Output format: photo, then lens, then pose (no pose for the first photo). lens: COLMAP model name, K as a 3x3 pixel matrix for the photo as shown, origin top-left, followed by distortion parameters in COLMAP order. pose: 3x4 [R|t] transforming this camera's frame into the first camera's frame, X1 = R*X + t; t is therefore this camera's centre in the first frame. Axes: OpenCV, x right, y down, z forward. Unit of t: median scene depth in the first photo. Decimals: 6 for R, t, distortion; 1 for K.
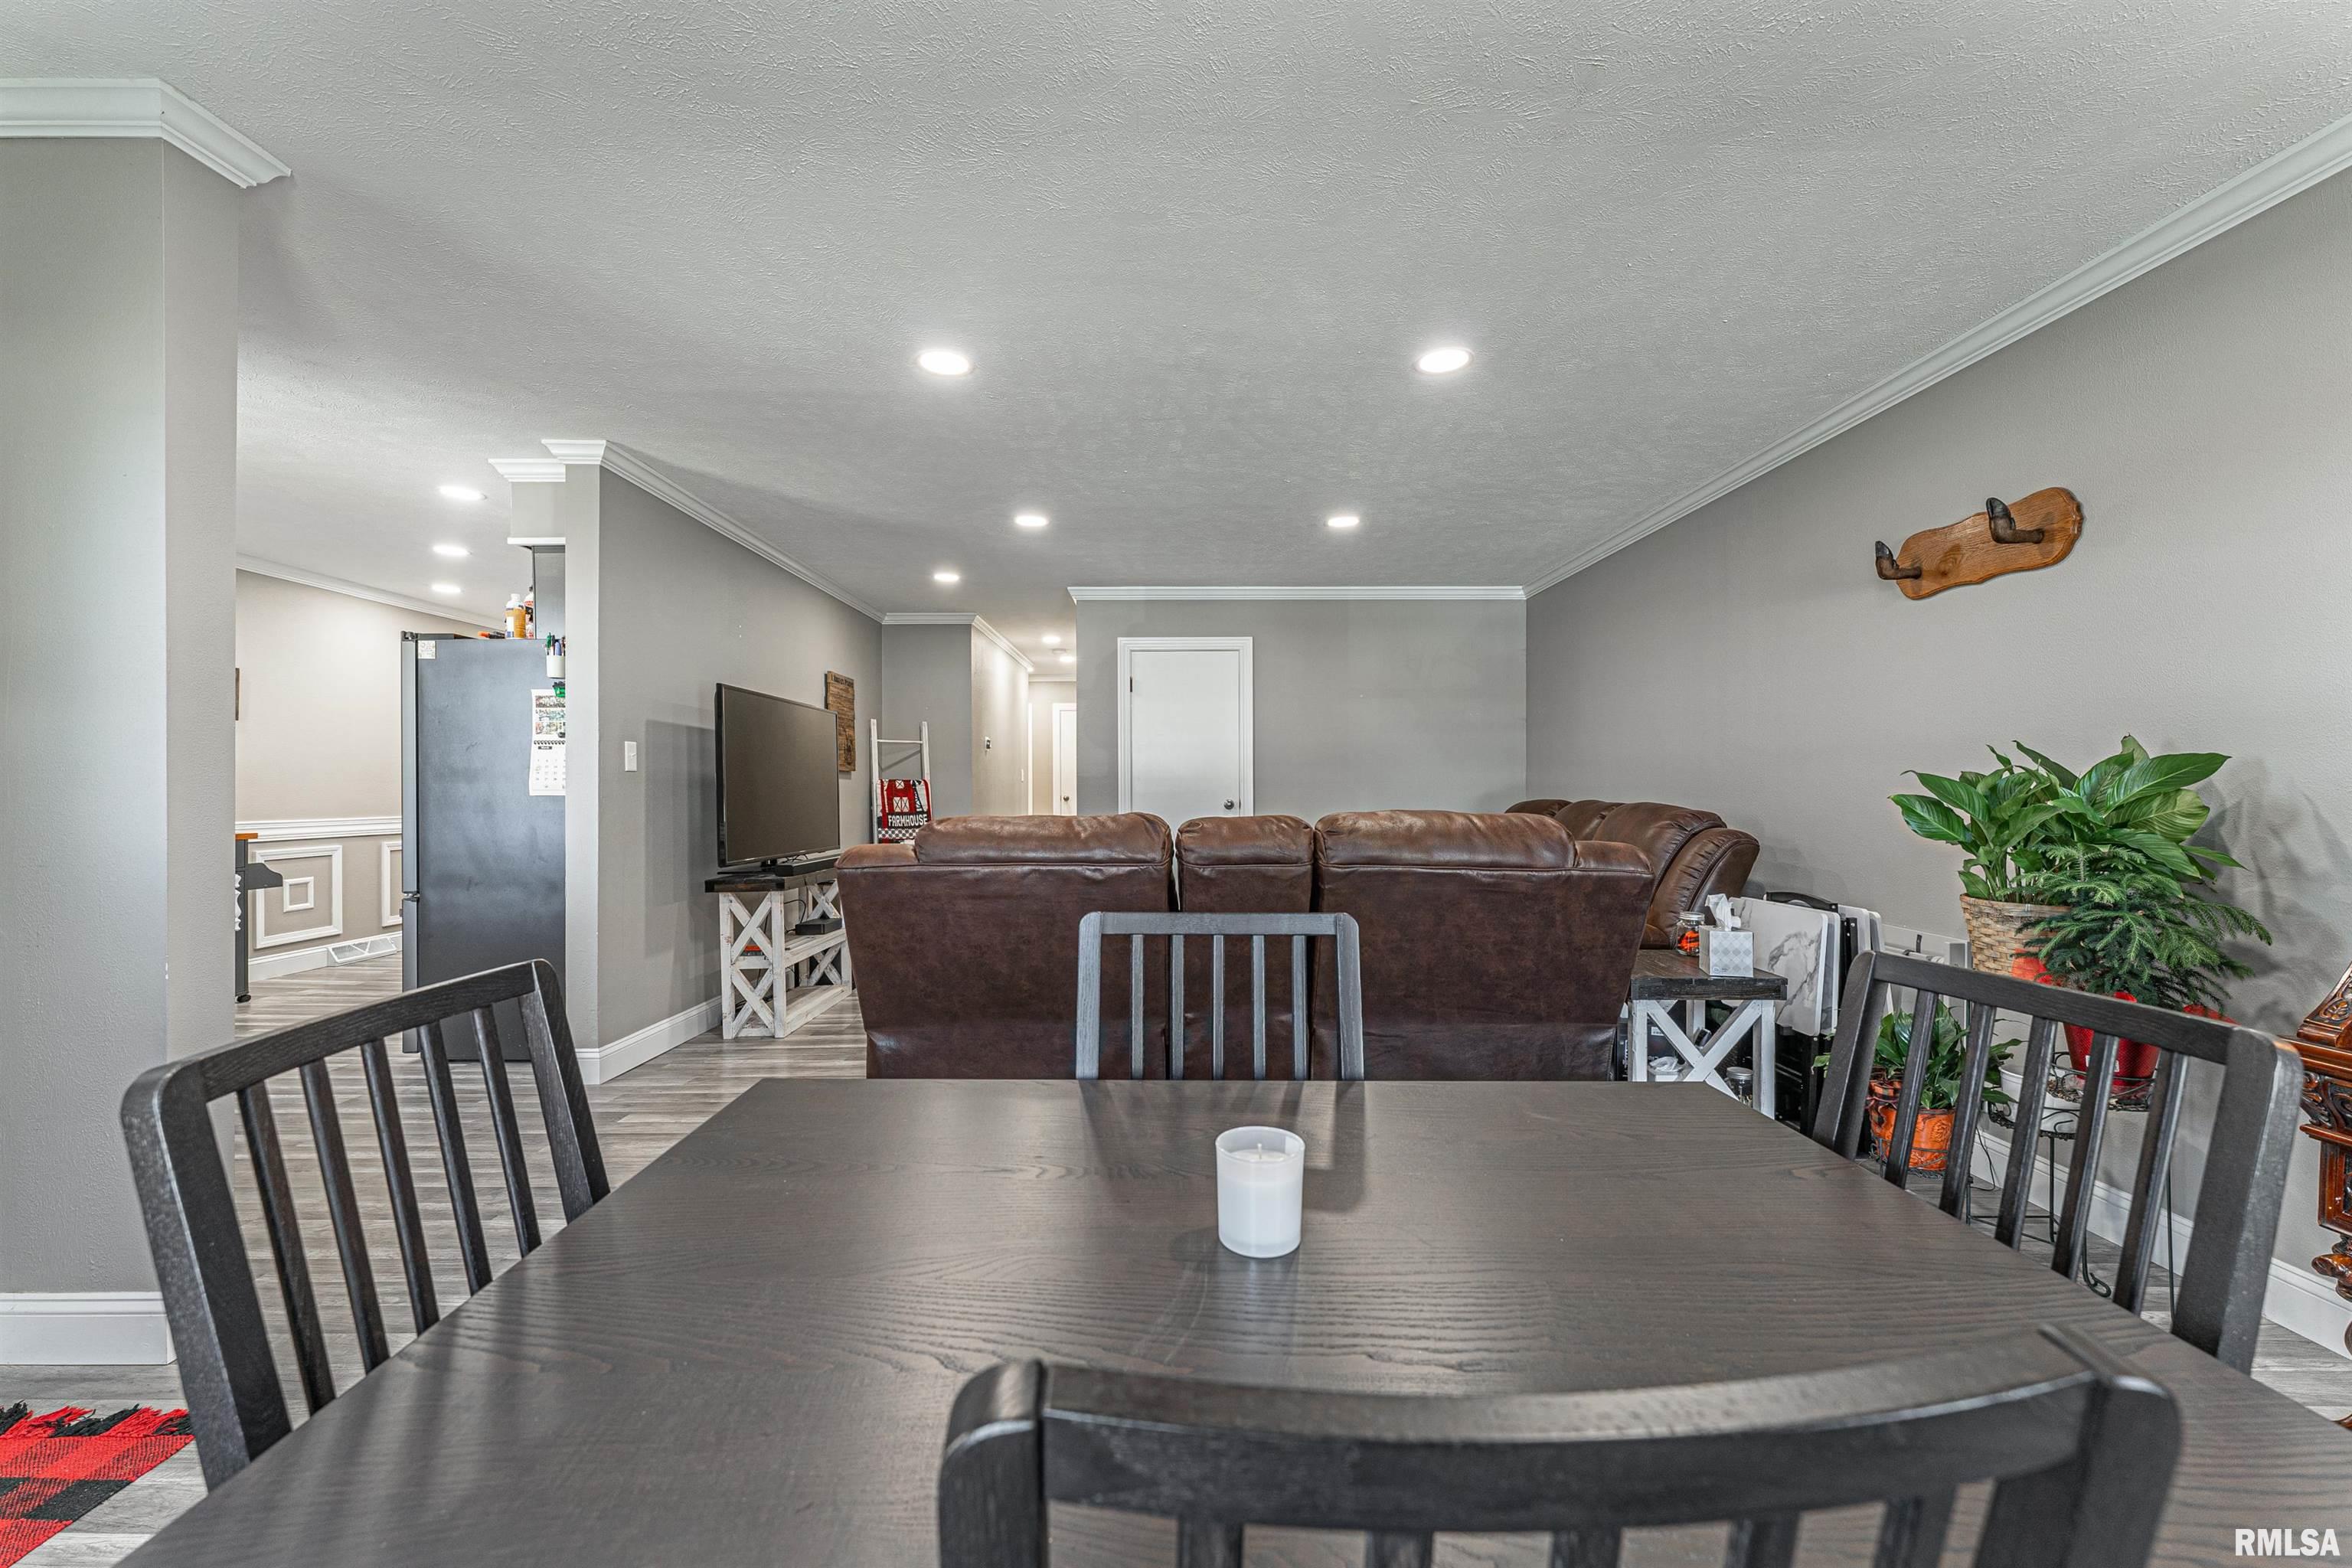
lens RADIAL K [[954.8, 0, 1176.9], [0, 954.8, 790.4], [0, 0, 1]] dist [0.003365, 0.000036]
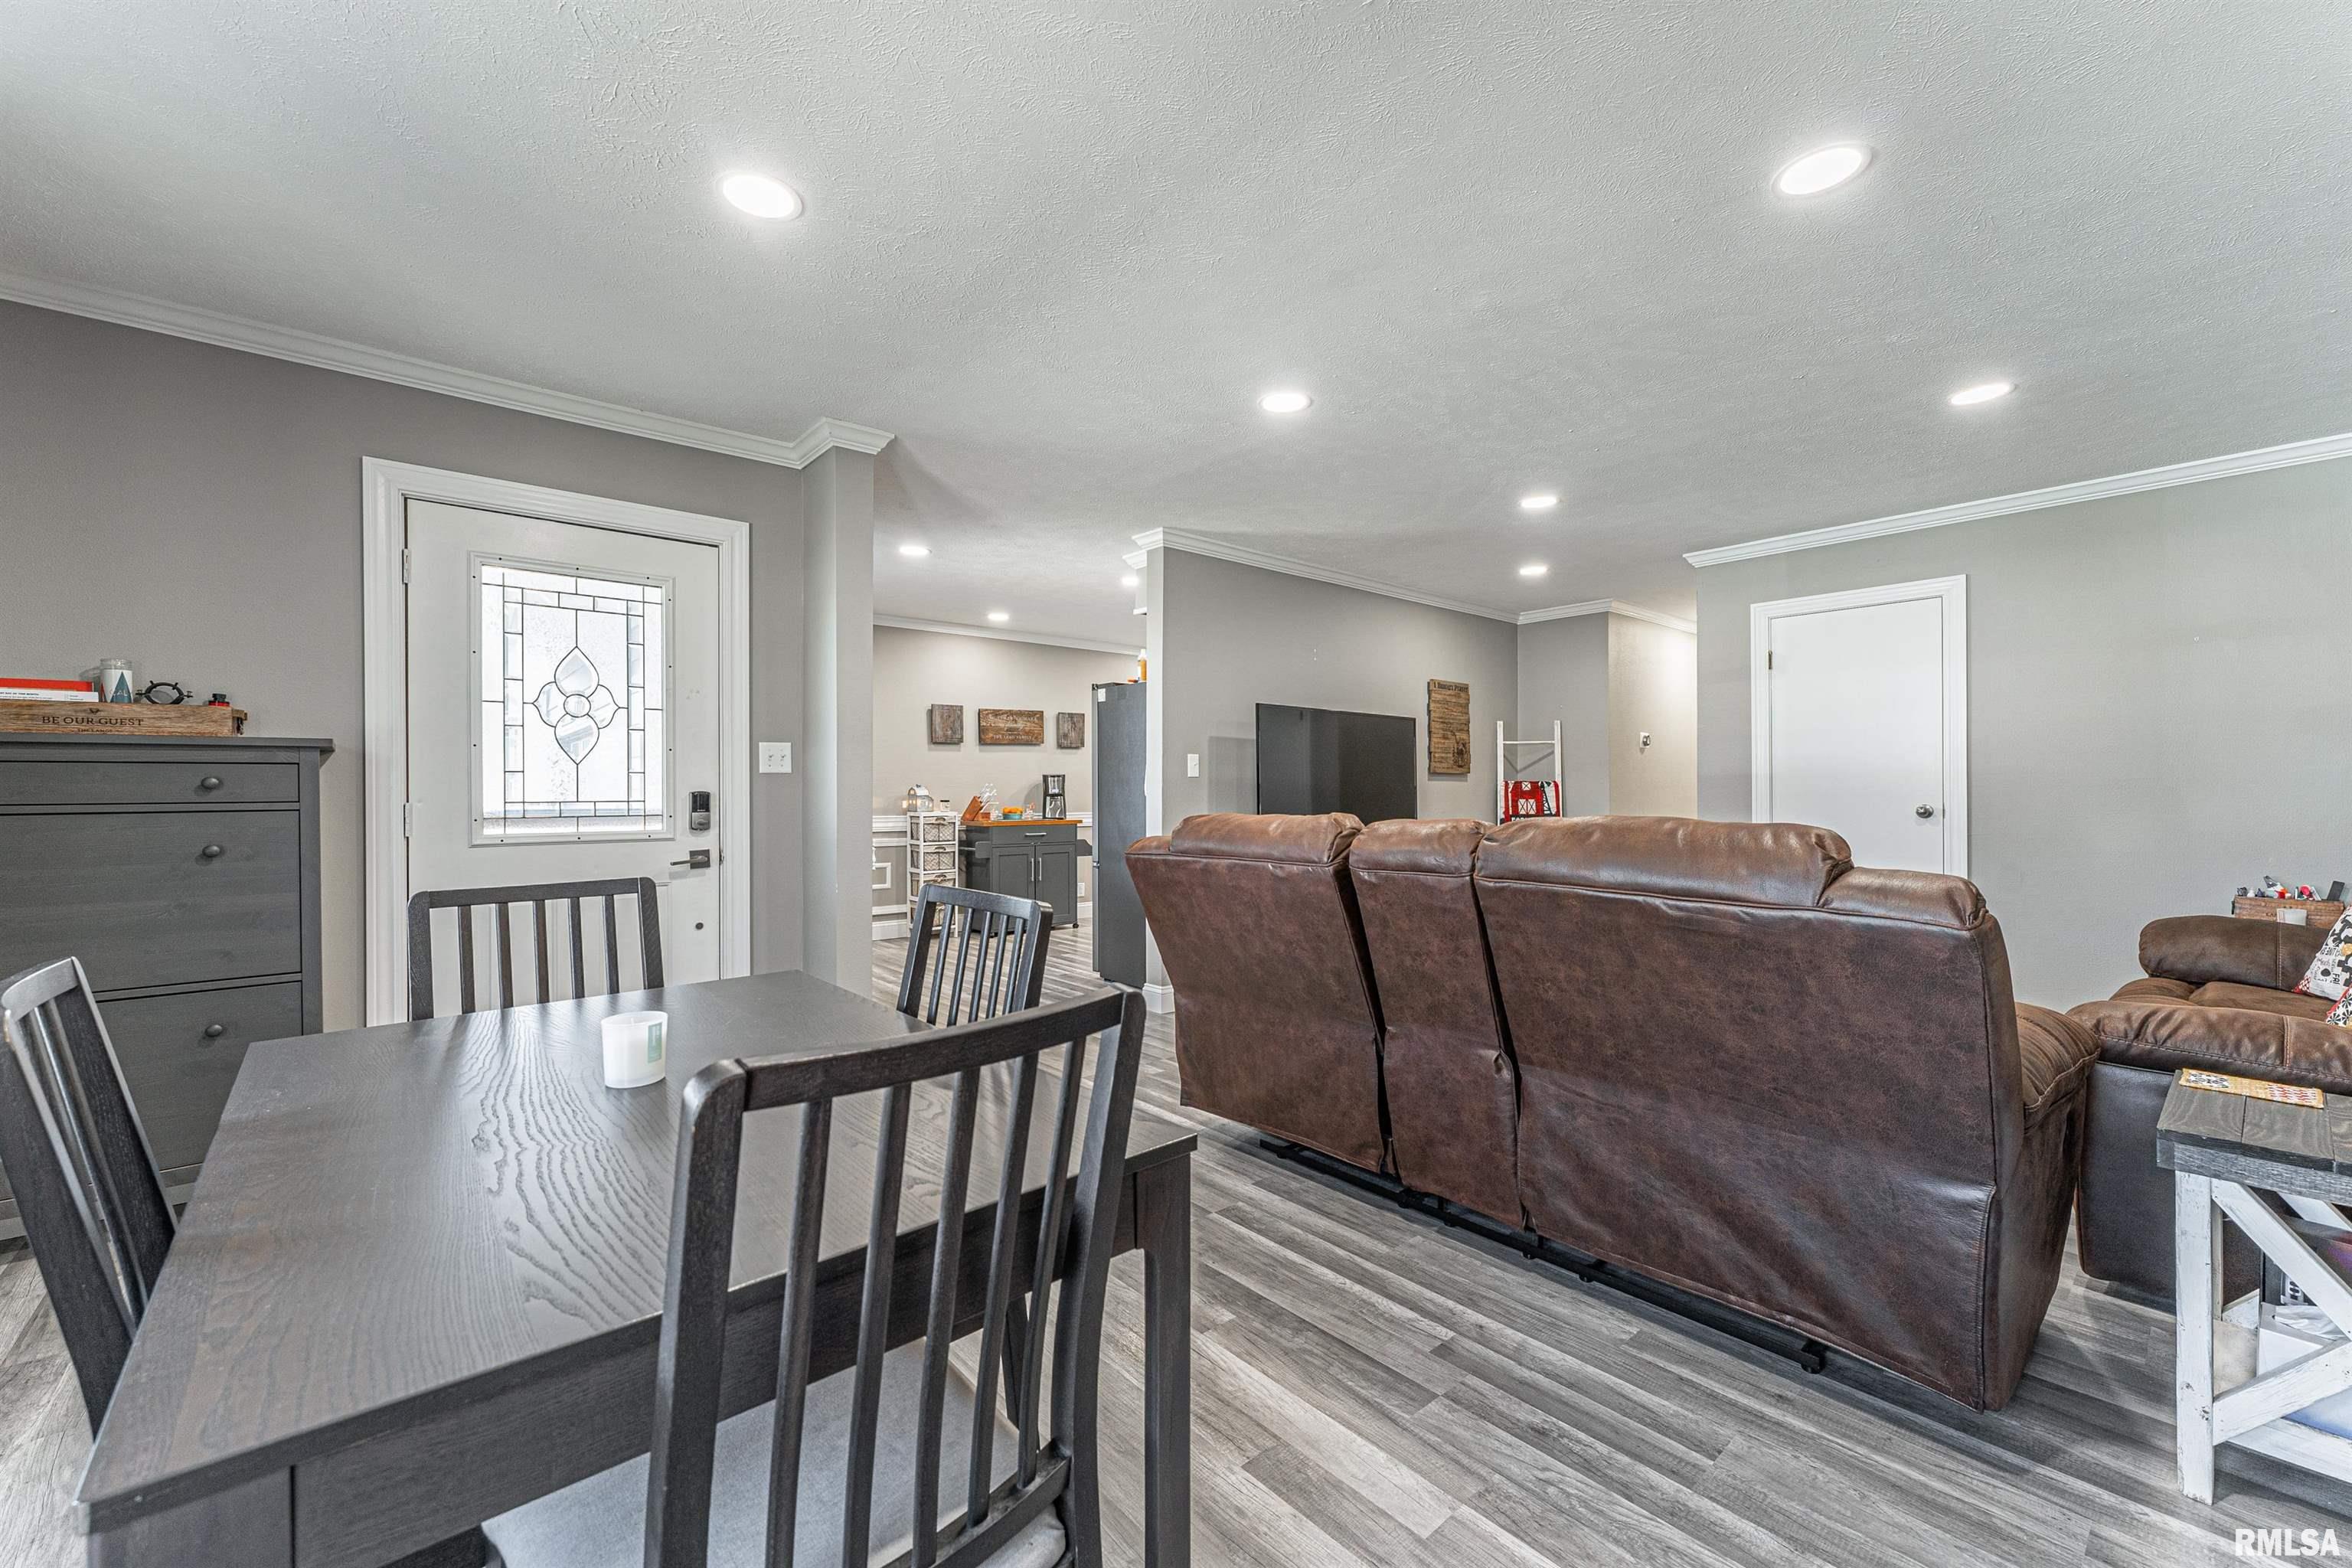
lens RADIAL K [[954.8, 0, 1169.8], [0, 954.8, 787.3], [0, 0, 1]] dist [0.003365, 0.000036]
pose [[0.644961, -0.005358, -0.764196, 0.385977], [0.000737, 0.999979, -0.006389, 0.001732], [0.764215, 0.003557, 0.644952, 0.146401]]
